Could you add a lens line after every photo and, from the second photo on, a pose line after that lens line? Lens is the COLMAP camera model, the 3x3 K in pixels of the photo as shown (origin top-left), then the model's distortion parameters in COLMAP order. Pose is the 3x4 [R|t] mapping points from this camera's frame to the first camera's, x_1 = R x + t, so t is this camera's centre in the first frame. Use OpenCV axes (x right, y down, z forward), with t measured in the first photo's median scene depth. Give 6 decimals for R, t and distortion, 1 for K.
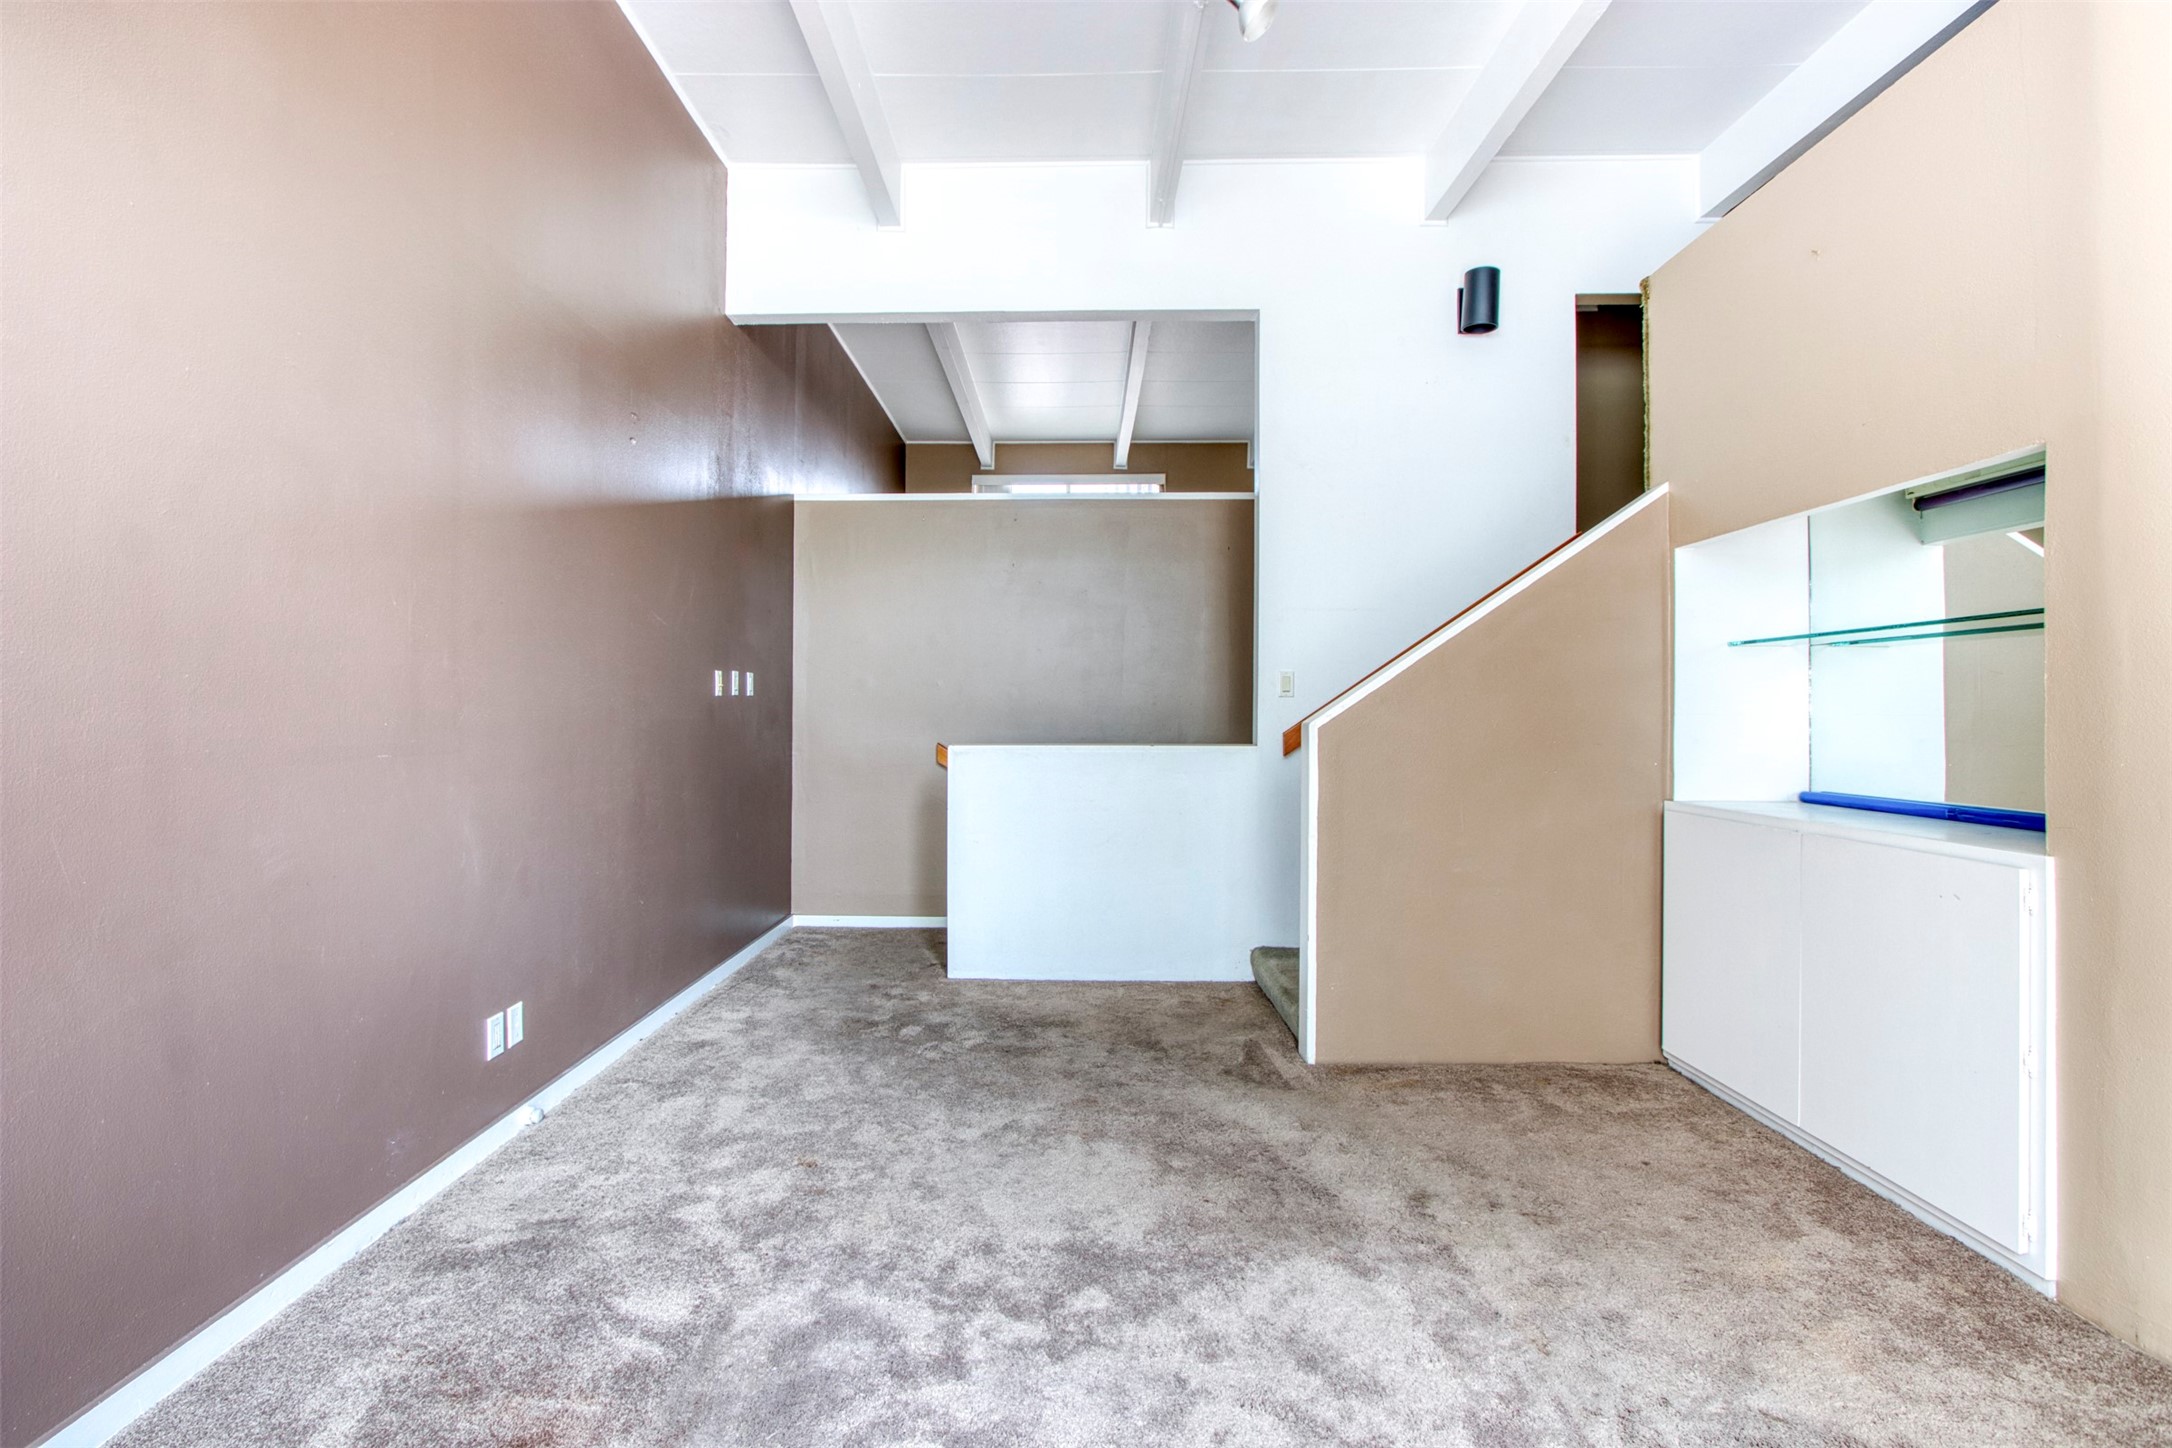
lens RADIAL K [[1003.2, 0, 1044.7], [0, 1003.2, 706.5], [0, 0, 1]] dist [-0.021857, 0.007215]
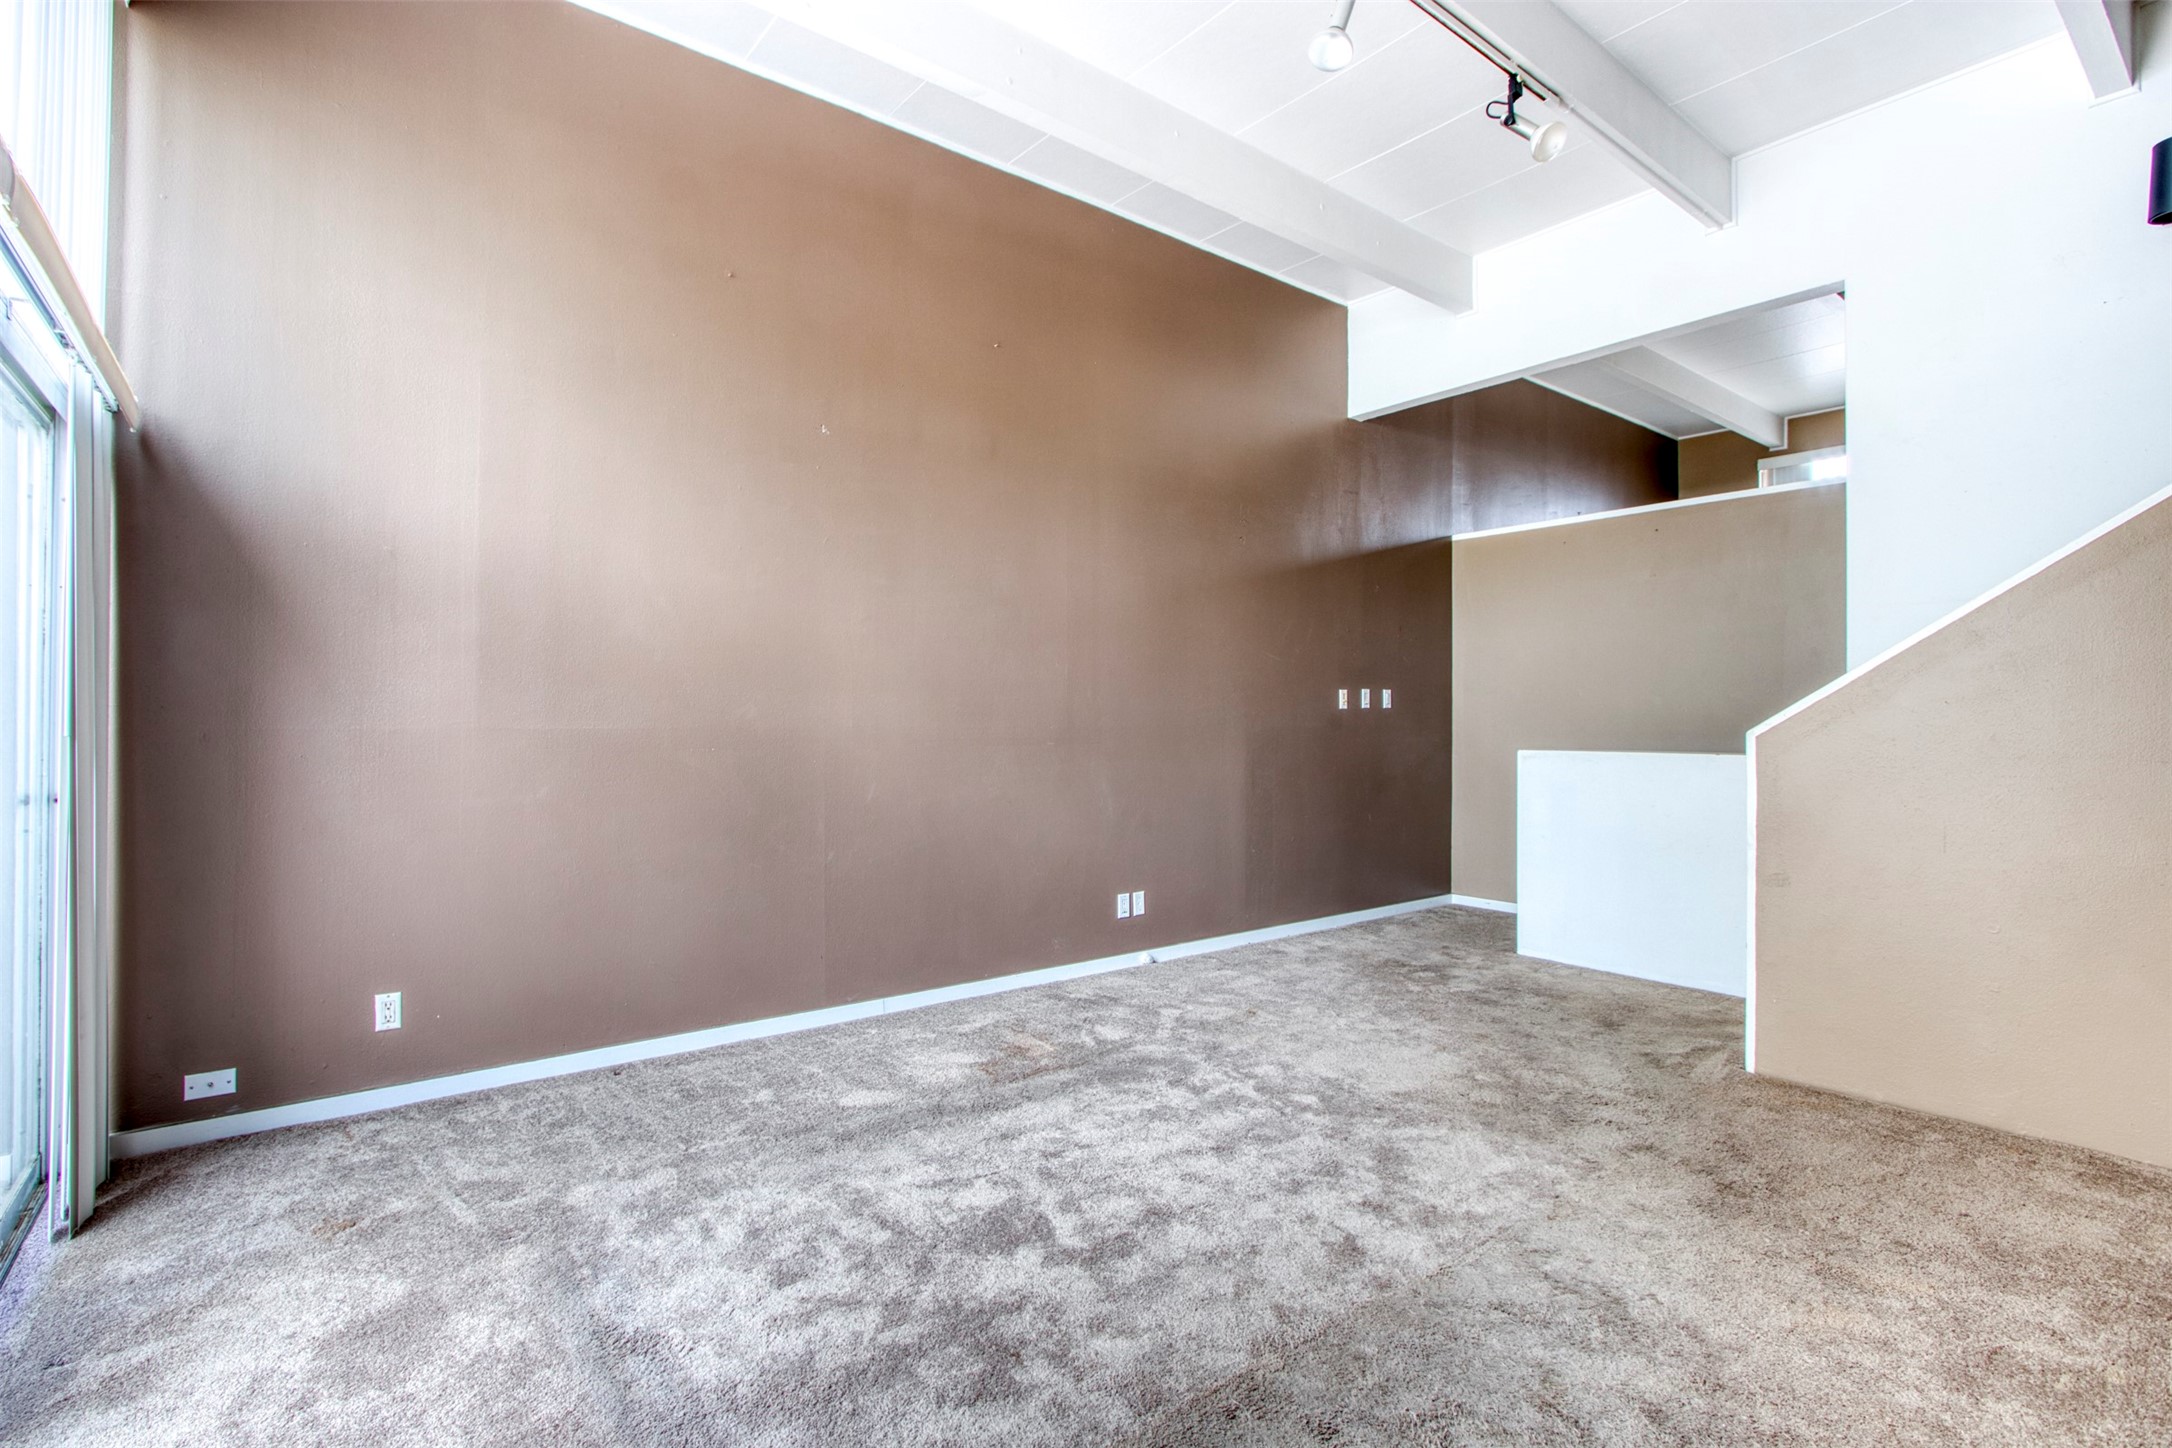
lens RADIAL K [[995.3, 0, 1039.3], [0, 995.3, 724.2], [0, 0, 1]] dist [0.001500, 0.000528]
pose [[0.621286, -0.001296, -0.783583, 0.732670], [0.004115, 0.999990, 0.001609, 0.007647], [0.783573, -0.004224, 0.621285, -0.205534]]
